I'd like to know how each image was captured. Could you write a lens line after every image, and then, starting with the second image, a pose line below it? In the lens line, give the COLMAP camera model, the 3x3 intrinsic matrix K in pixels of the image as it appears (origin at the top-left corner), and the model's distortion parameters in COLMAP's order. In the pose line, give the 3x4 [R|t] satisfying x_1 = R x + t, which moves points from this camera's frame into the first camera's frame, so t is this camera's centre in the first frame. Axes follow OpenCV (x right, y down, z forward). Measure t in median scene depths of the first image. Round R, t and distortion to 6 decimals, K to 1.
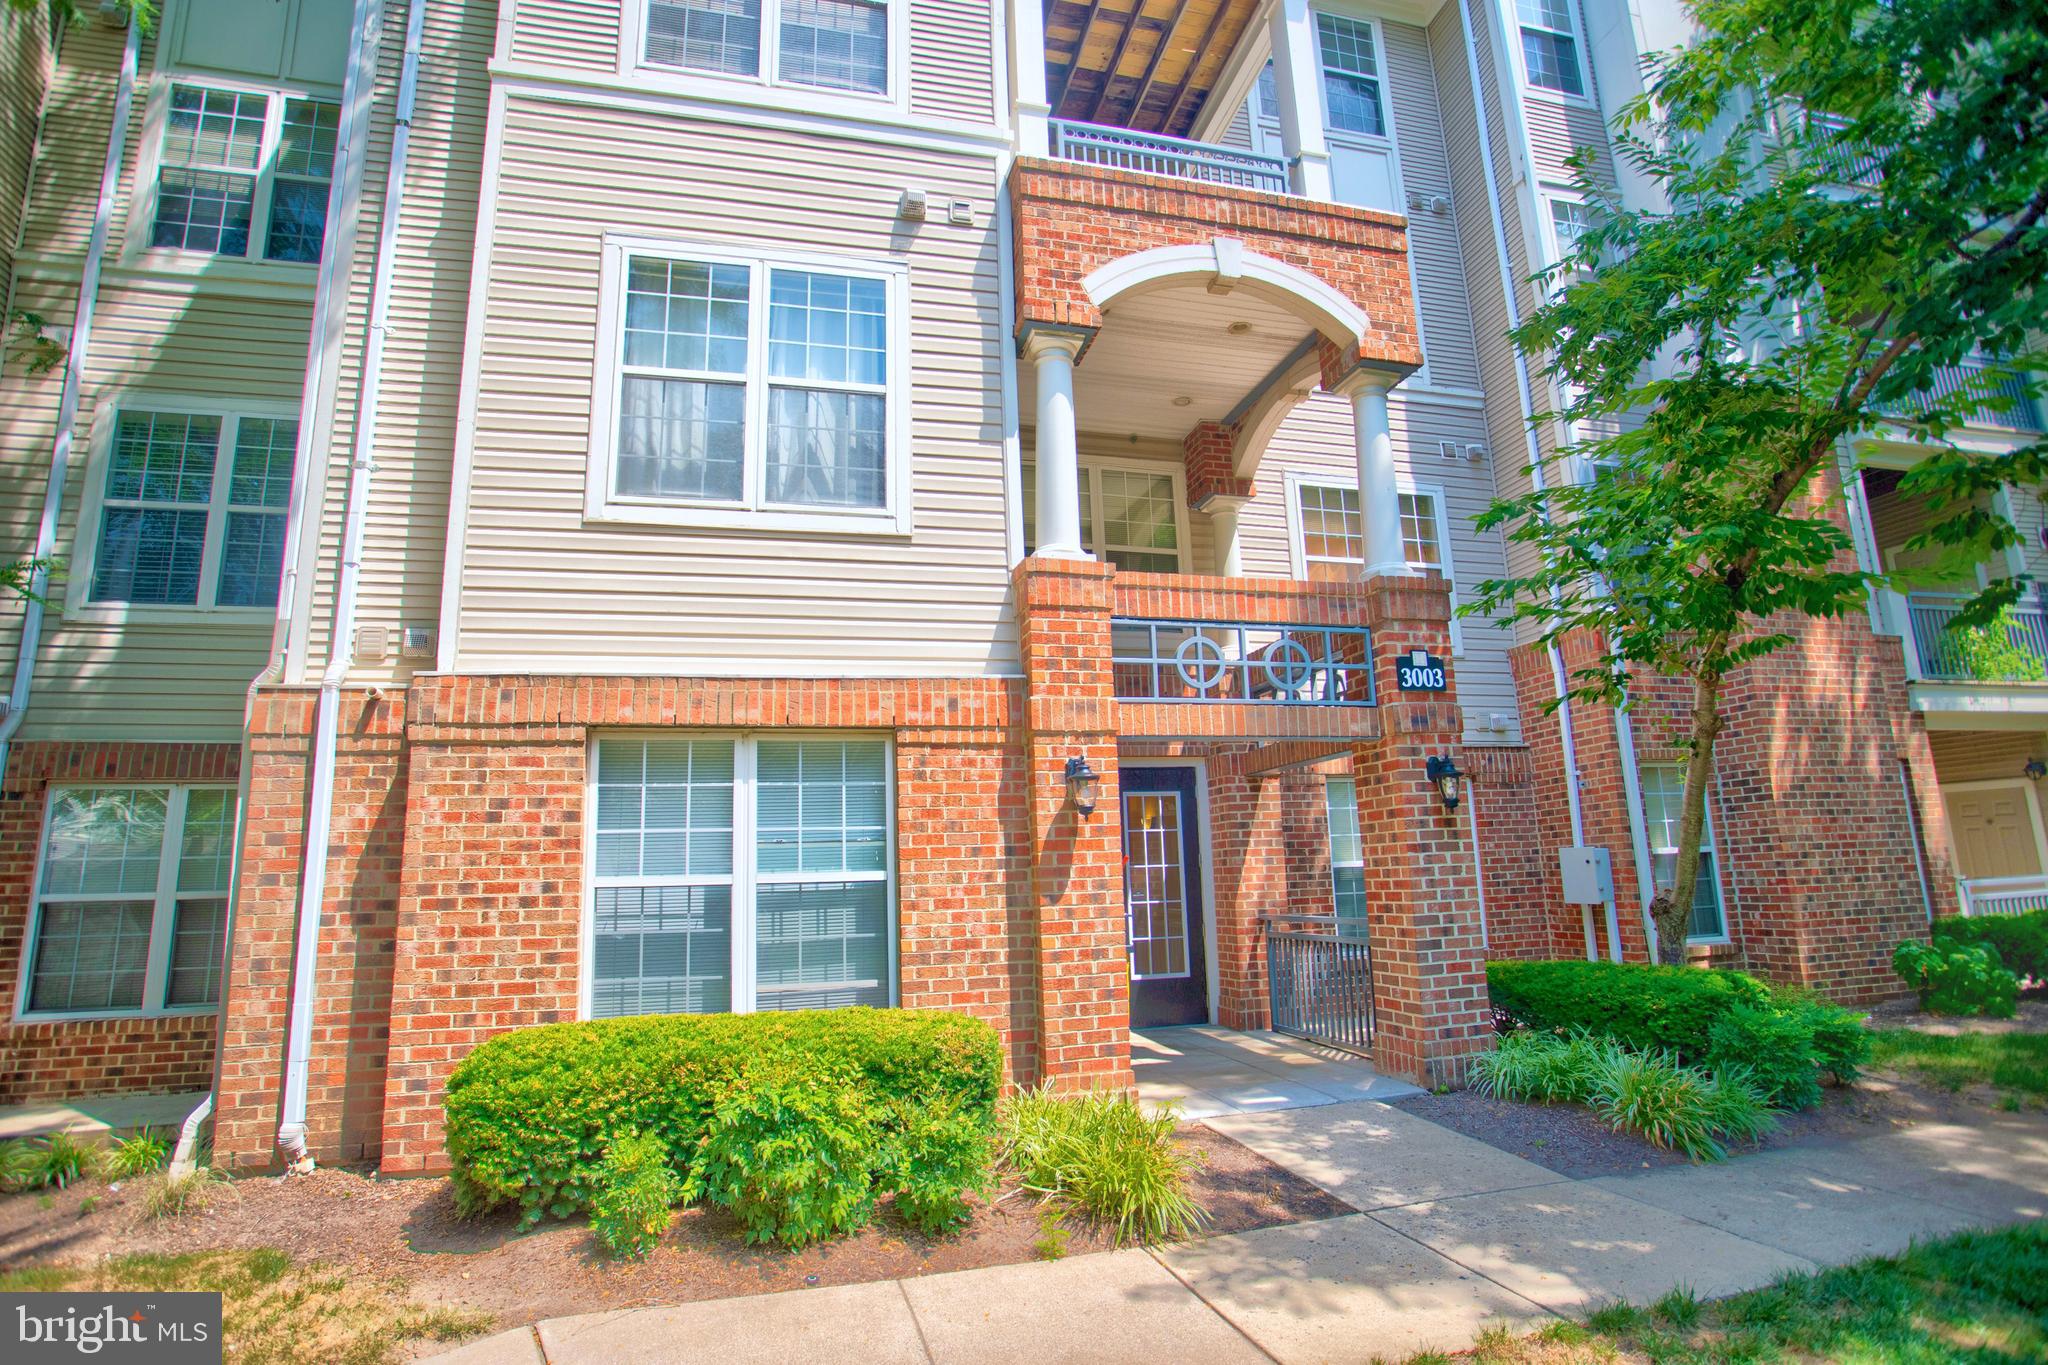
lens RADIAL K [[1003.6, 0, 1029.8], [0, 1003.6, 682.7], [0, 0, 1]] dist [-0.088190, 0.042391]
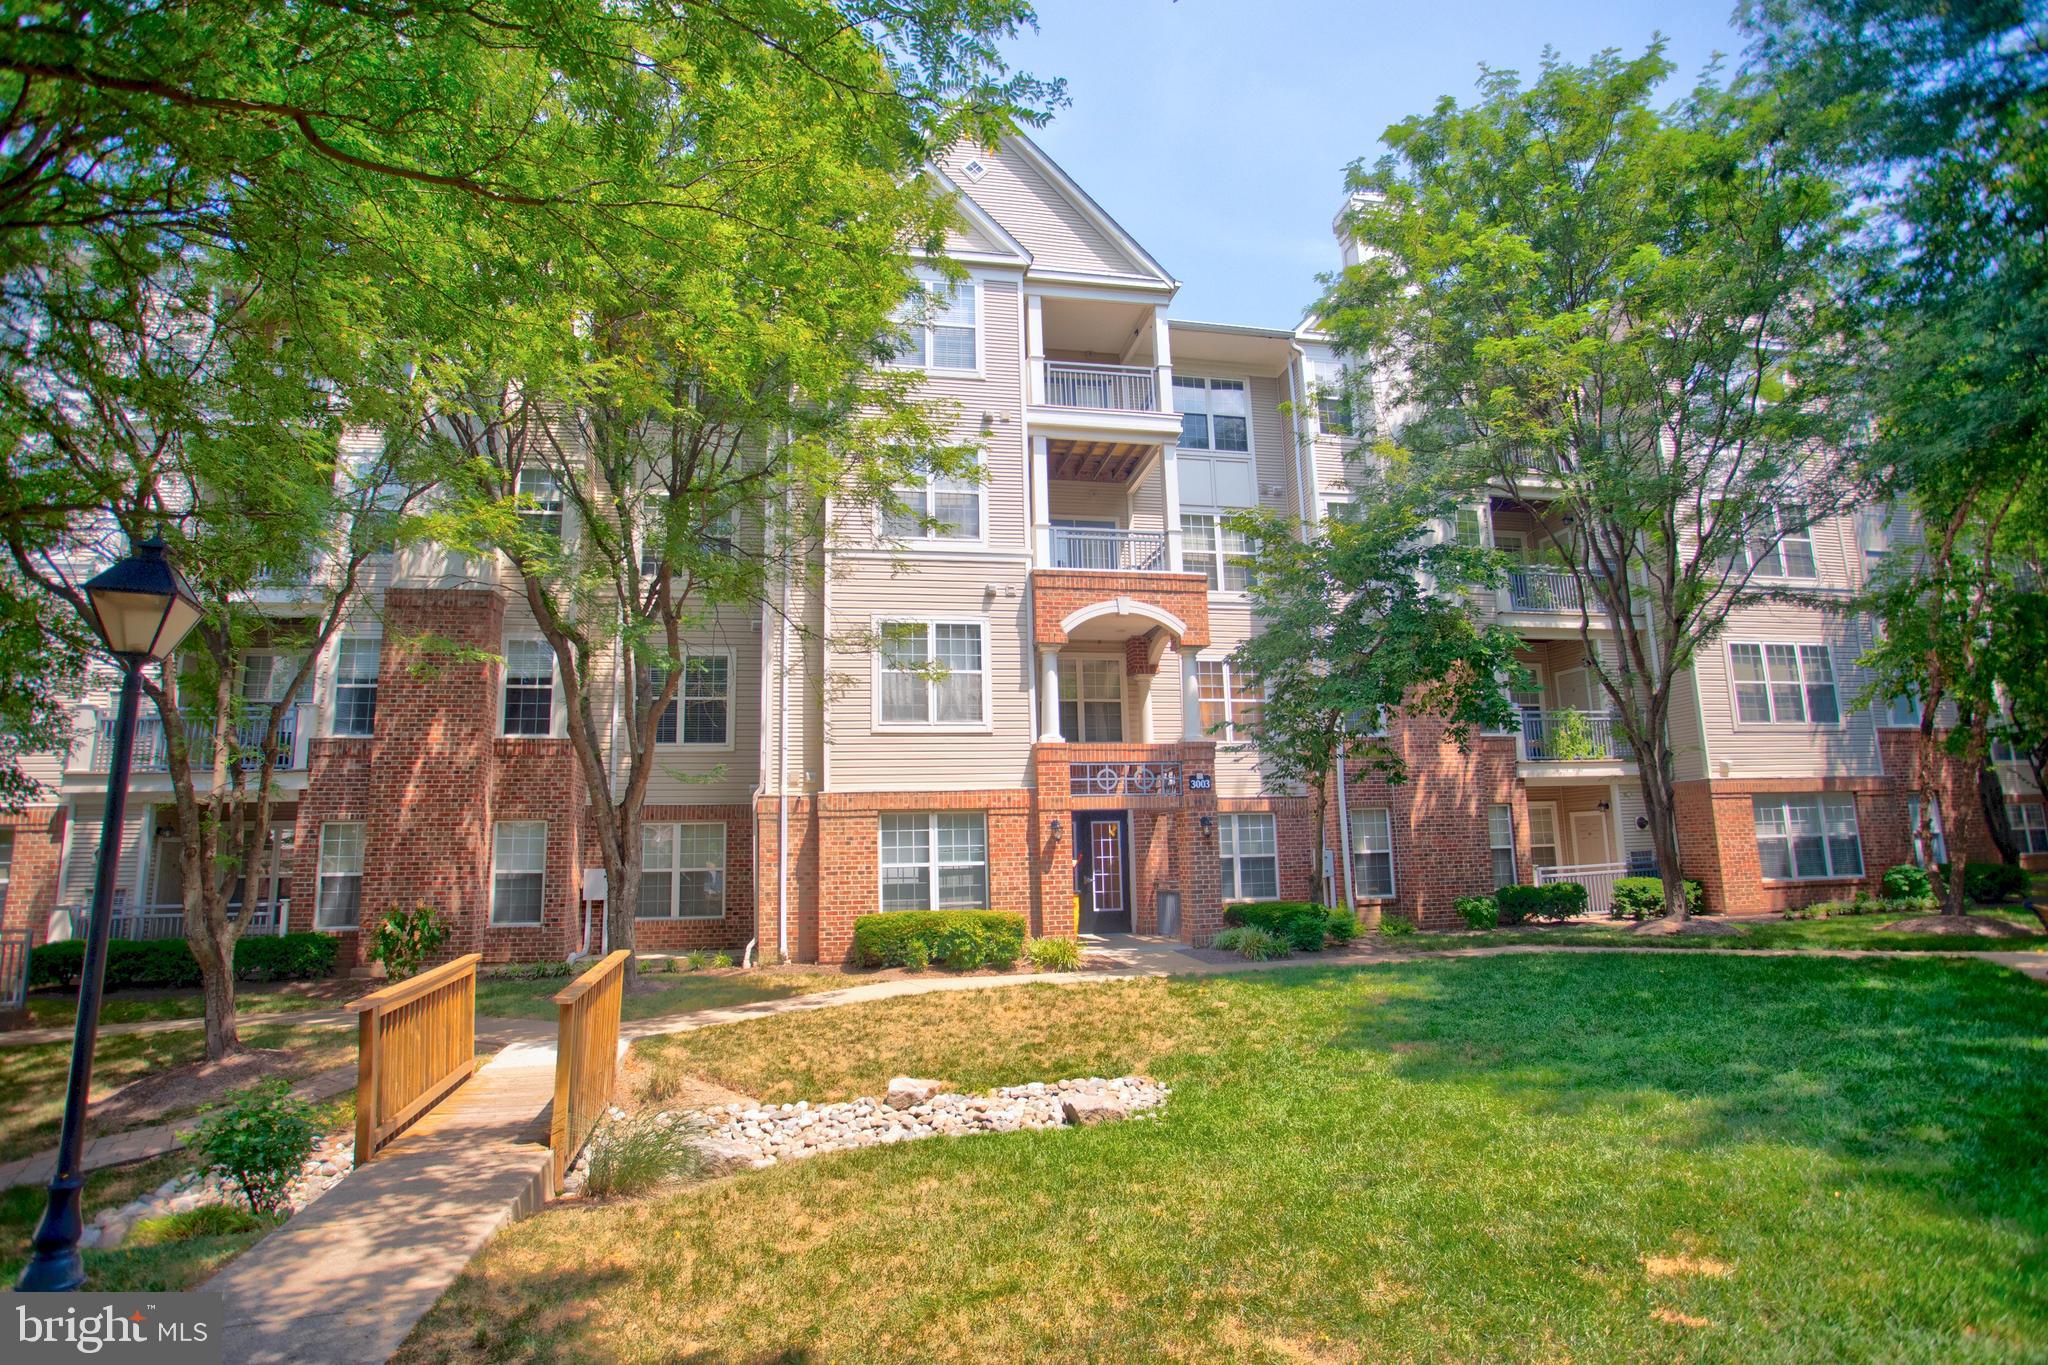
lens RADIAL K [[1003.6, 0, 1029.8], [0, 1003.6, 682.7], [0, 0, 1]] dist [-0.088190, 0.042391]
pose [[0.998294, -0.003387, -0.058282, 0.133020], [0.004919, 0.999646, 0.026158, -0.353182], [0.058173, -0.026400, 0.997957, -1.626746]]
